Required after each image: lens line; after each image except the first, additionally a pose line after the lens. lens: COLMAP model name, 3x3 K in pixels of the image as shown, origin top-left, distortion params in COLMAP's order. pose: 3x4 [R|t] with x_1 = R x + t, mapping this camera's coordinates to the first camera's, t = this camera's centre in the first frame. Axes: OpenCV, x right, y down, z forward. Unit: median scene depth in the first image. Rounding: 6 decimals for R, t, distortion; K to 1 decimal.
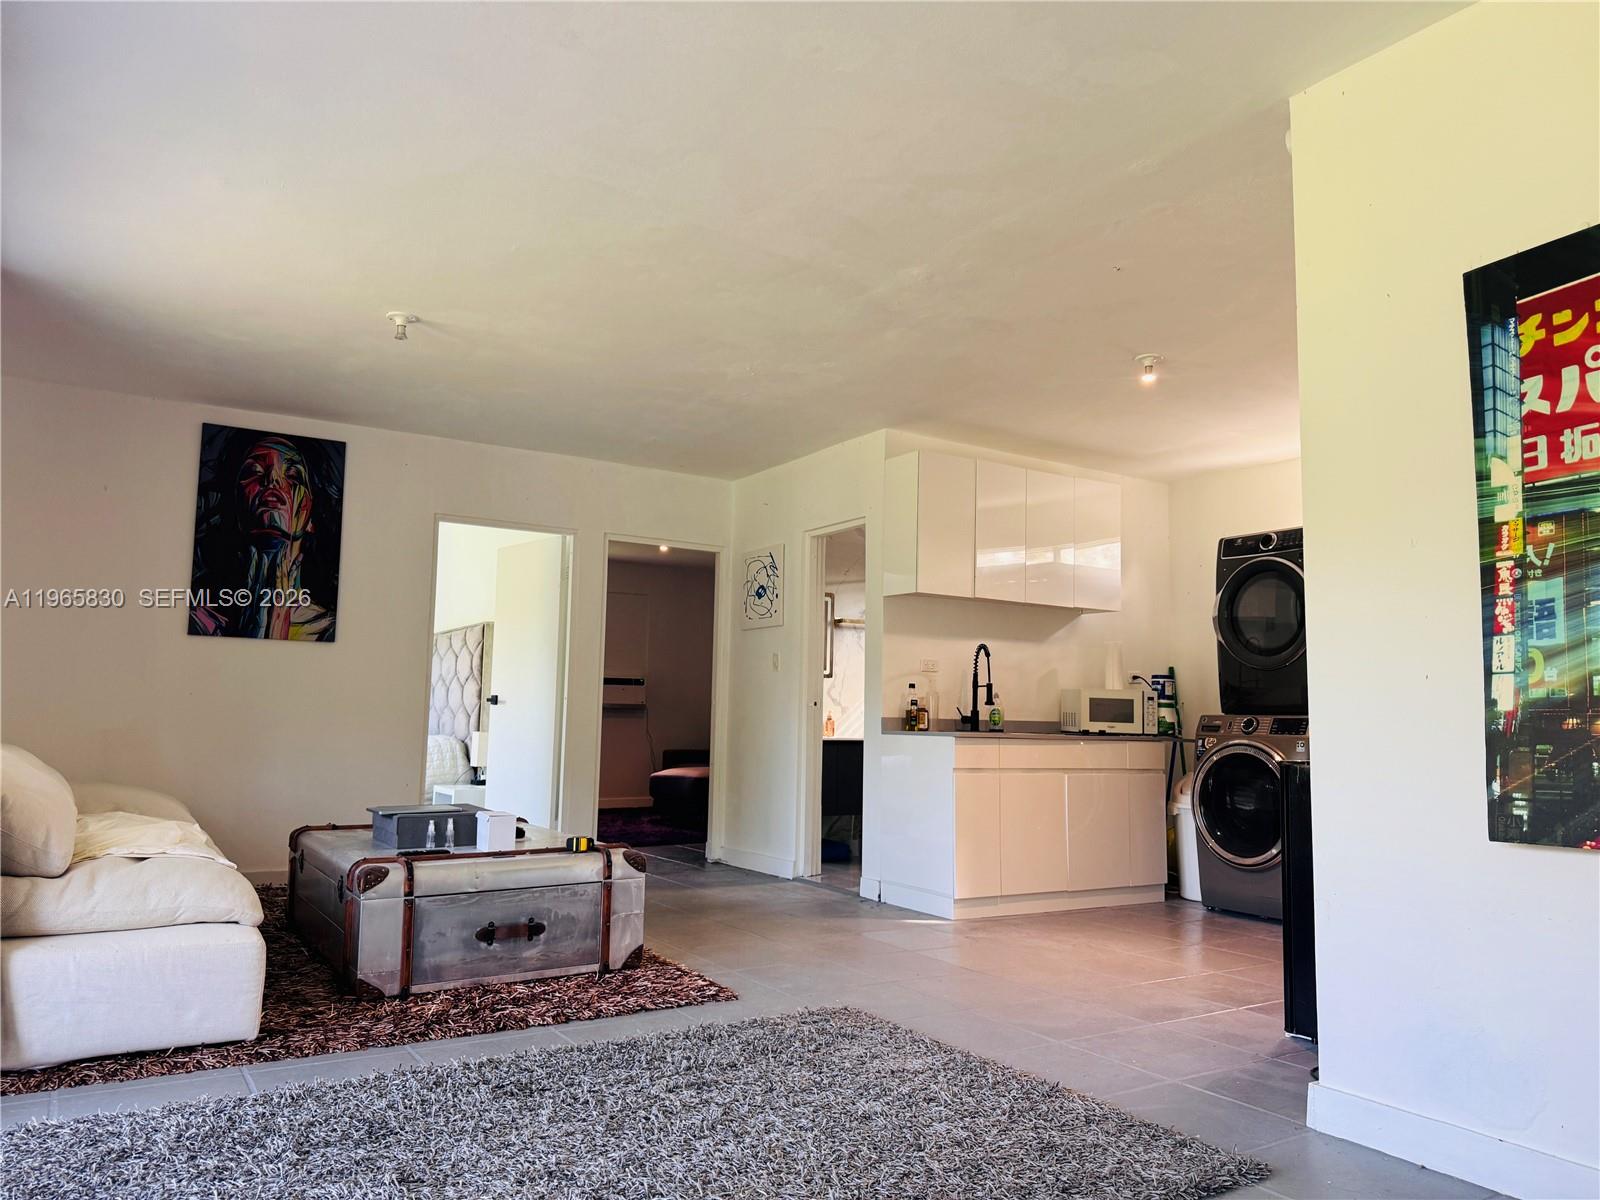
lens RADIAL K [[1119.5, 0, 800.0], [0, 1119.5, 600.0], [0, 0, 1]] dist [0.145781, -0.230748]
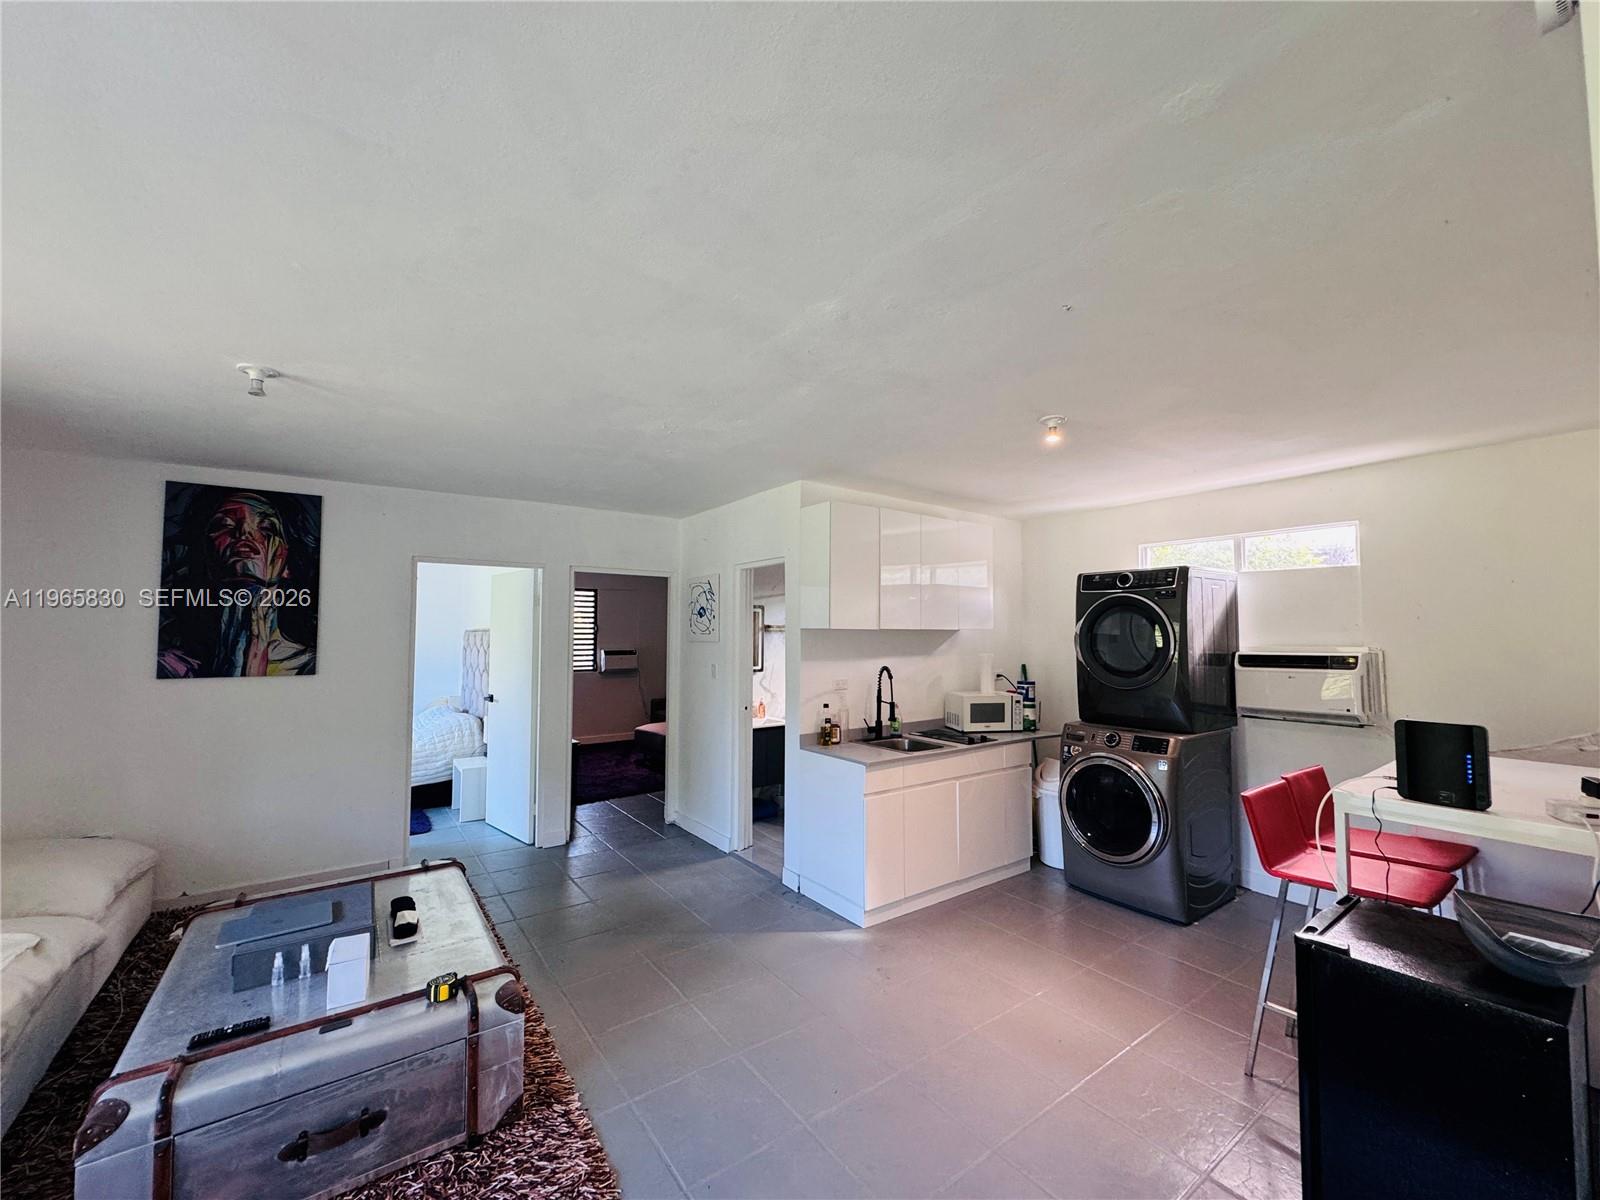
lens RADIAL K [[645.5, 0, 796.2], [0, 645.5, 600.7], [0, 0, 1]] dist [-0.001353, 0.000141]
pose [[0.998189, -0.013103, 0.058707, 0.030999], [0.009895, 0.998459, 0.054602, -0.066214], [-0.059332, -0.053922, 0.996781, 0.337801]]
